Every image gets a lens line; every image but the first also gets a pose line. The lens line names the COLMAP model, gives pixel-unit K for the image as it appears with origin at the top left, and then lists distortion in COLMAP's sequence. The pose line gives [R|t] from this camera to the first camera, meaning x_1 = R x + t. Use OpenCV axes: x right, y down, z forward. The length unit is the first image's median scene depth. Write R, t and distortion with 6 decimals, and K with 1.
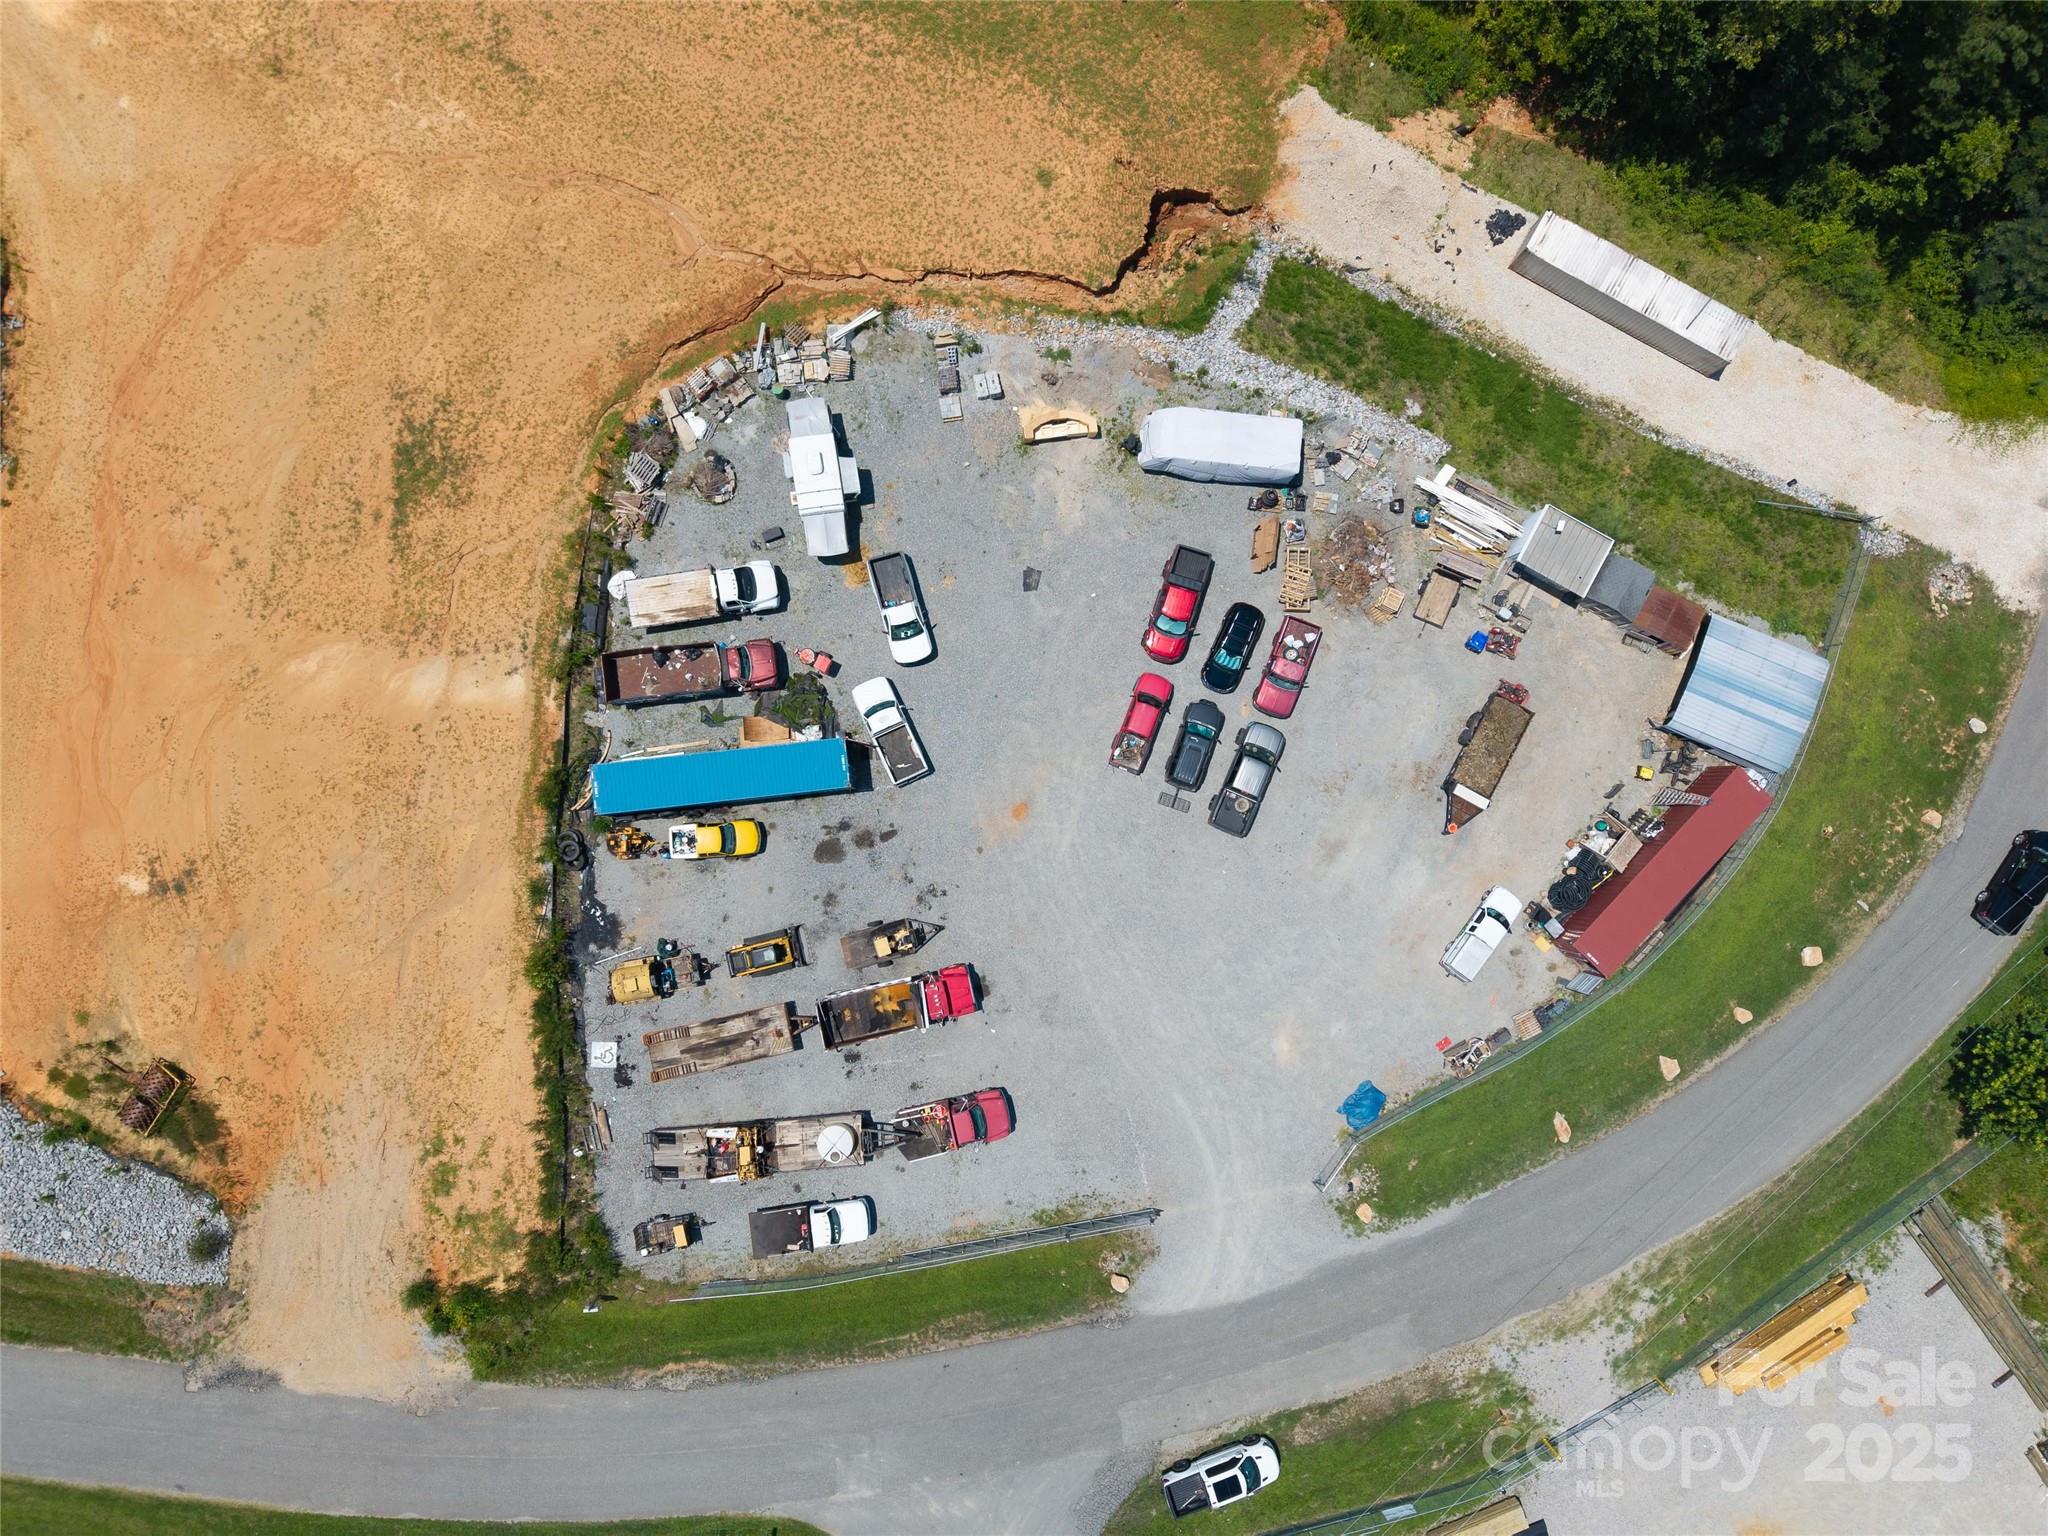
lens RADIAL K [[1364.1, 0, 1018.5], [0, 1364.1, 779.4], [0, 0, 1]] dist [0.023269, -0.021477]
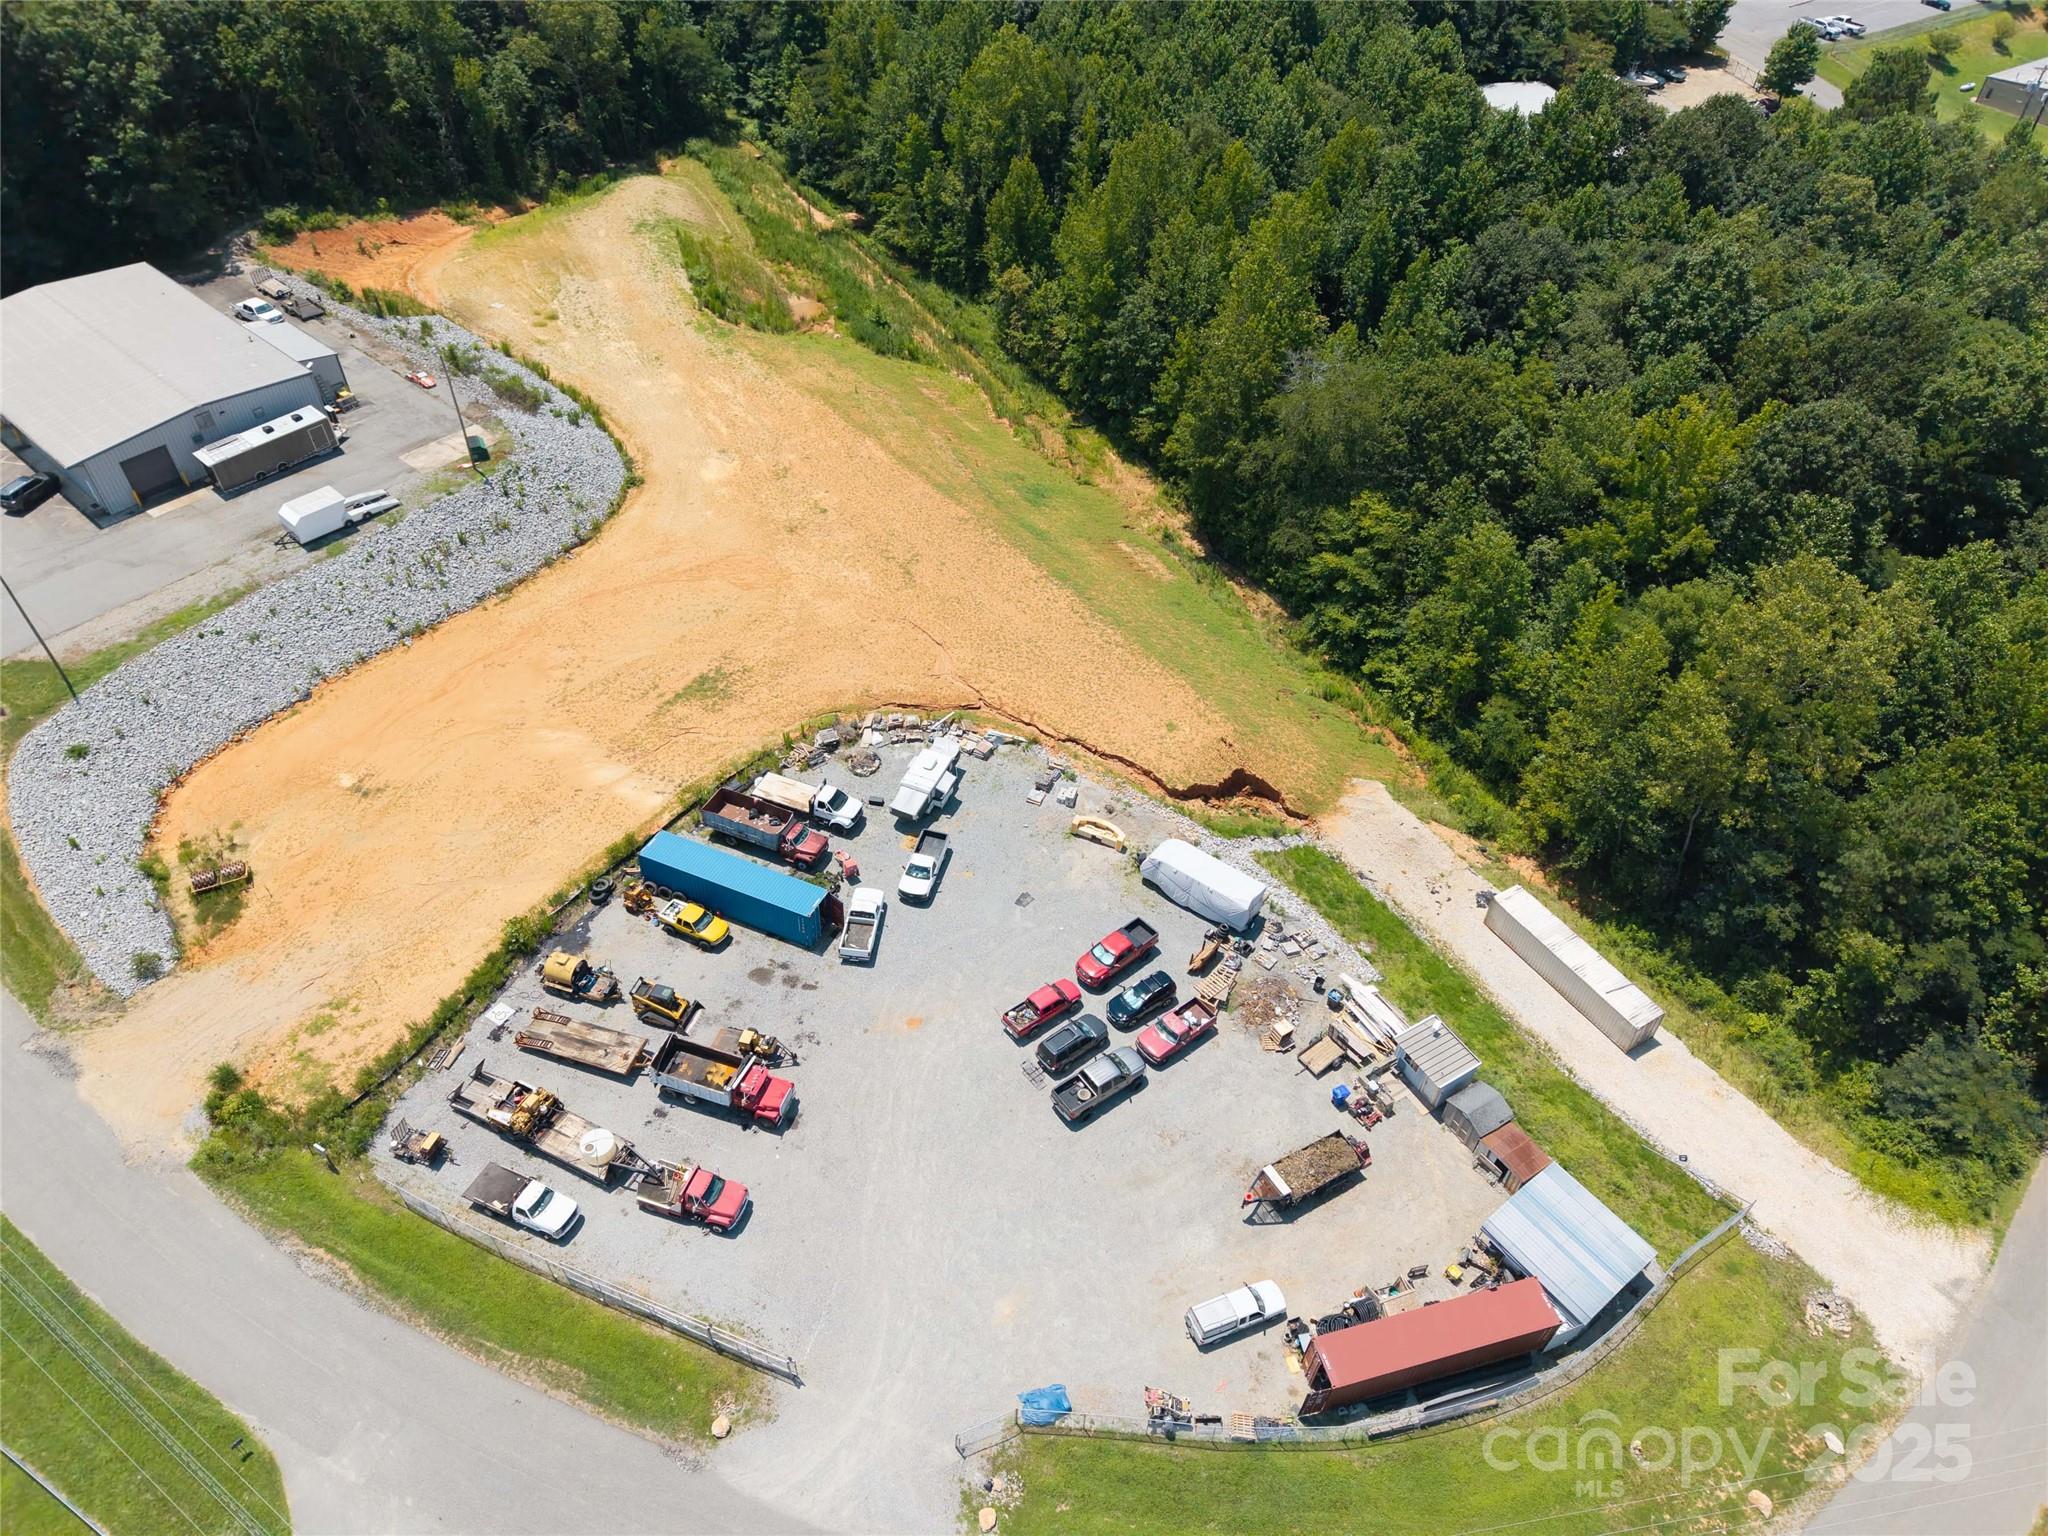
lens RADIAL K [[1364.1, 0, 1027.3], [0, 1364.1, 775.0], [0, 0, 1]] dist [0.023269, -0.021477]
pose [[0.864421, 0.352042, -0.358947, 0.429441], [-0.502749, 0.598853, -0.623393, 0.575558], [-0.004504, 0.719334, 0.694650, 0.039301]]
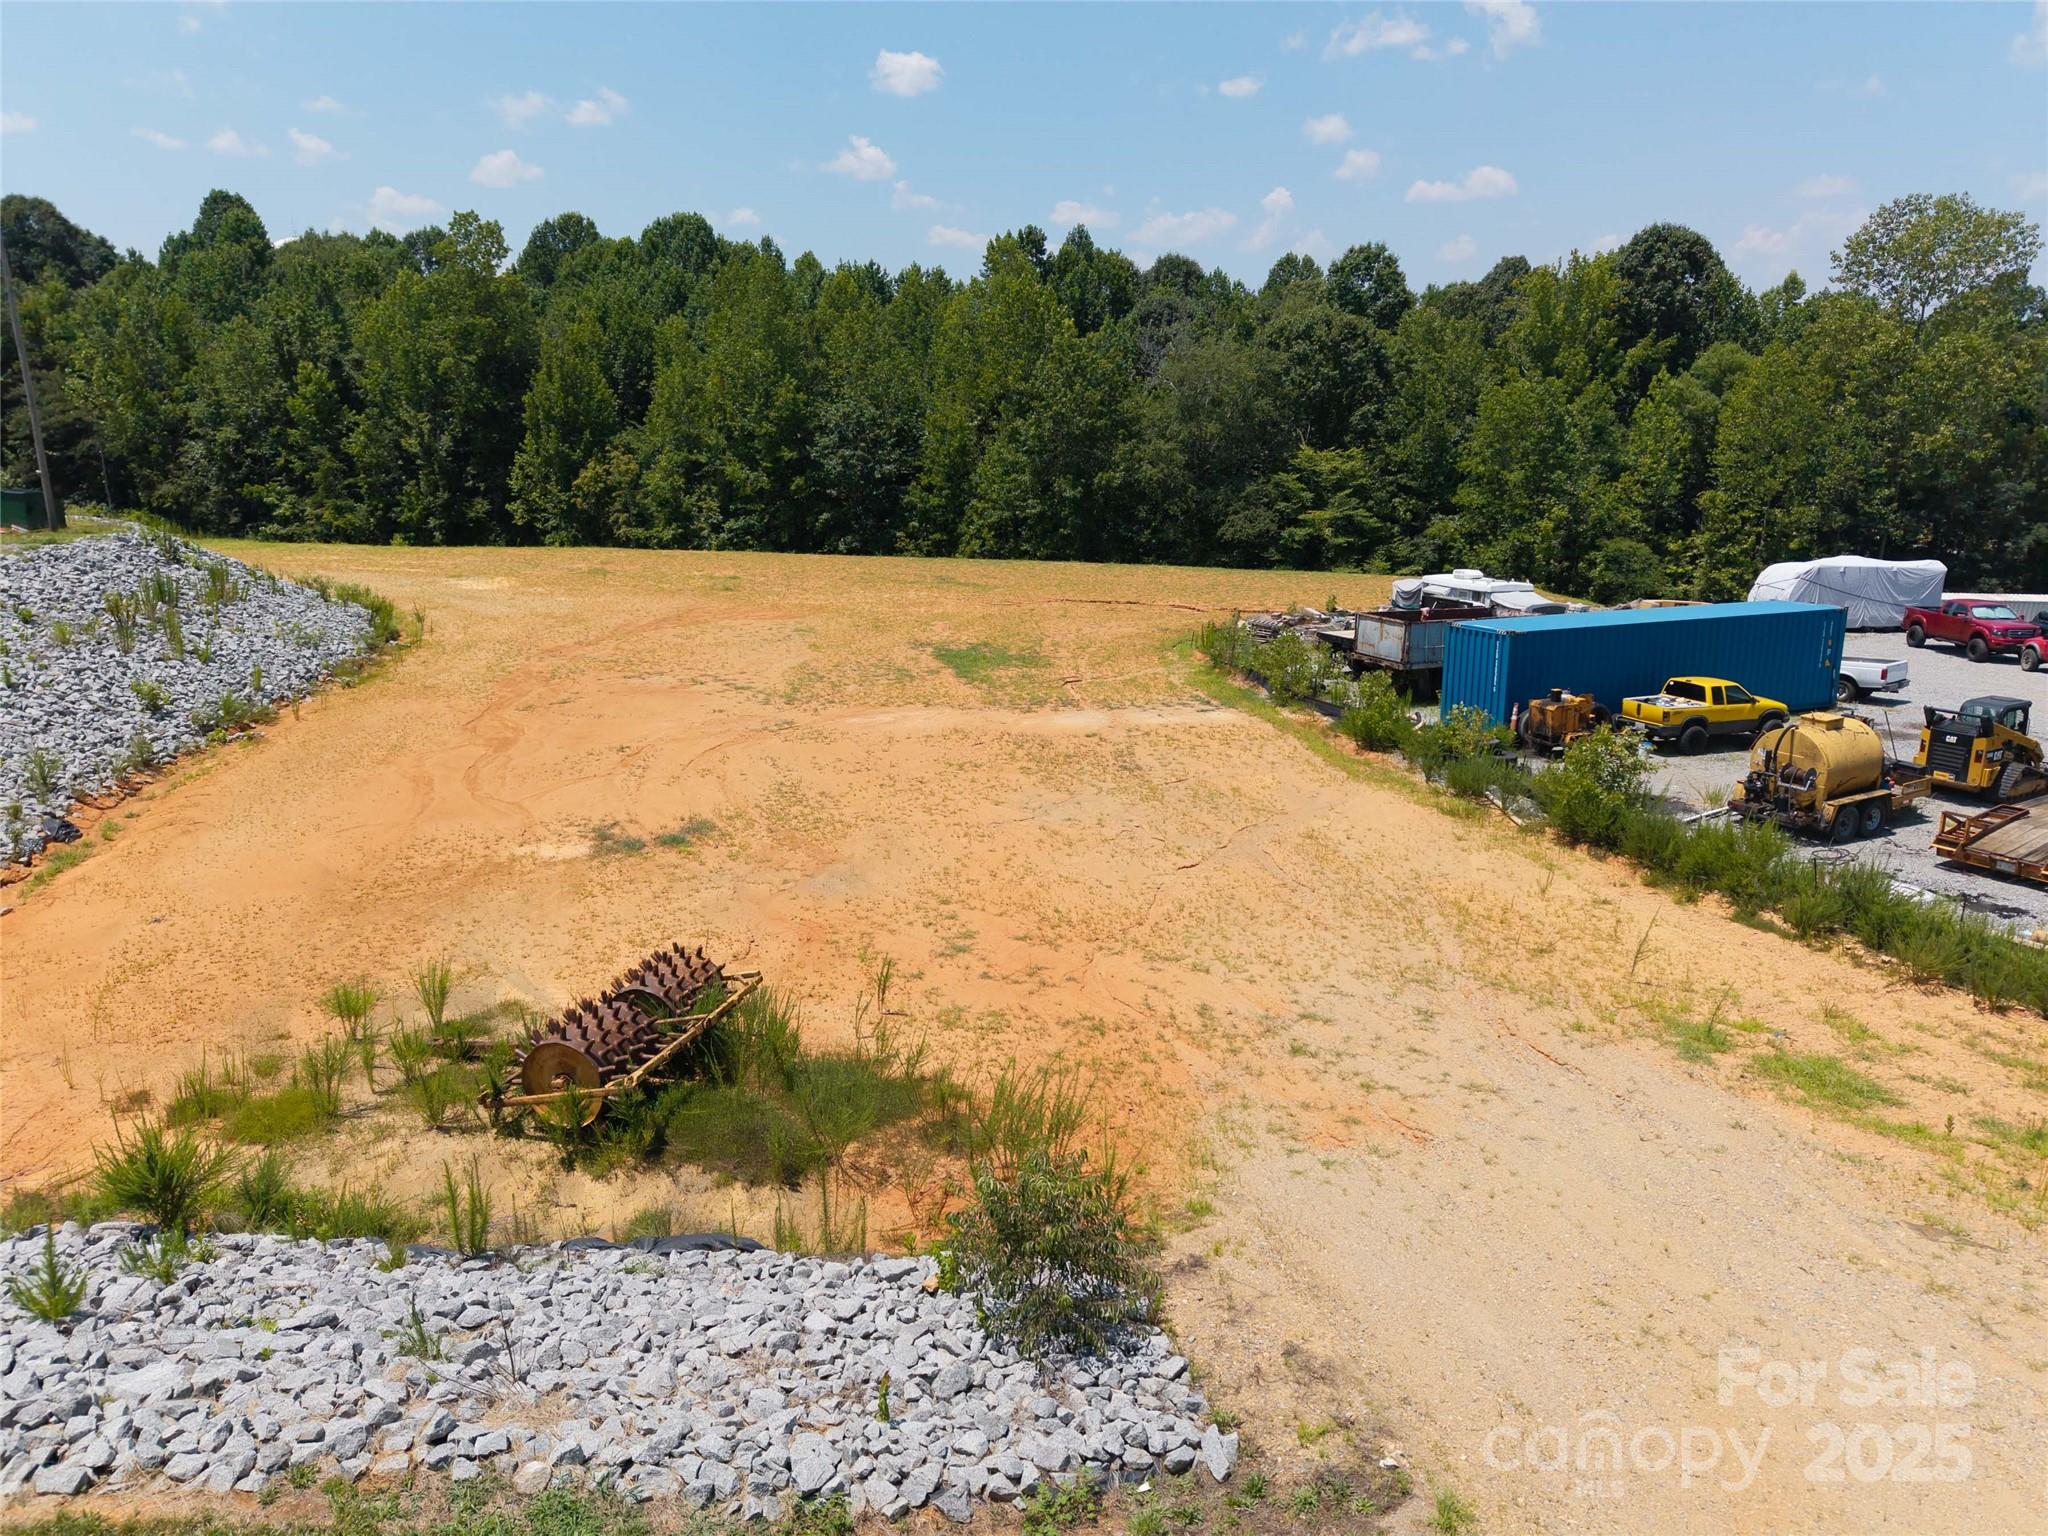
lens RADIAL K [[1364.1, 0, 1024.6], [0, 1364.1, 787.6], [0, 0, 1]] dist [0.023269, -0.021477]
pose [[0.959732, -0.090281, 0.266016, -0.607969], [0.280759, 0.276368, -0.919127, 0.456158], [0.009461, 0.956802, 0.290586, 0.858074]]
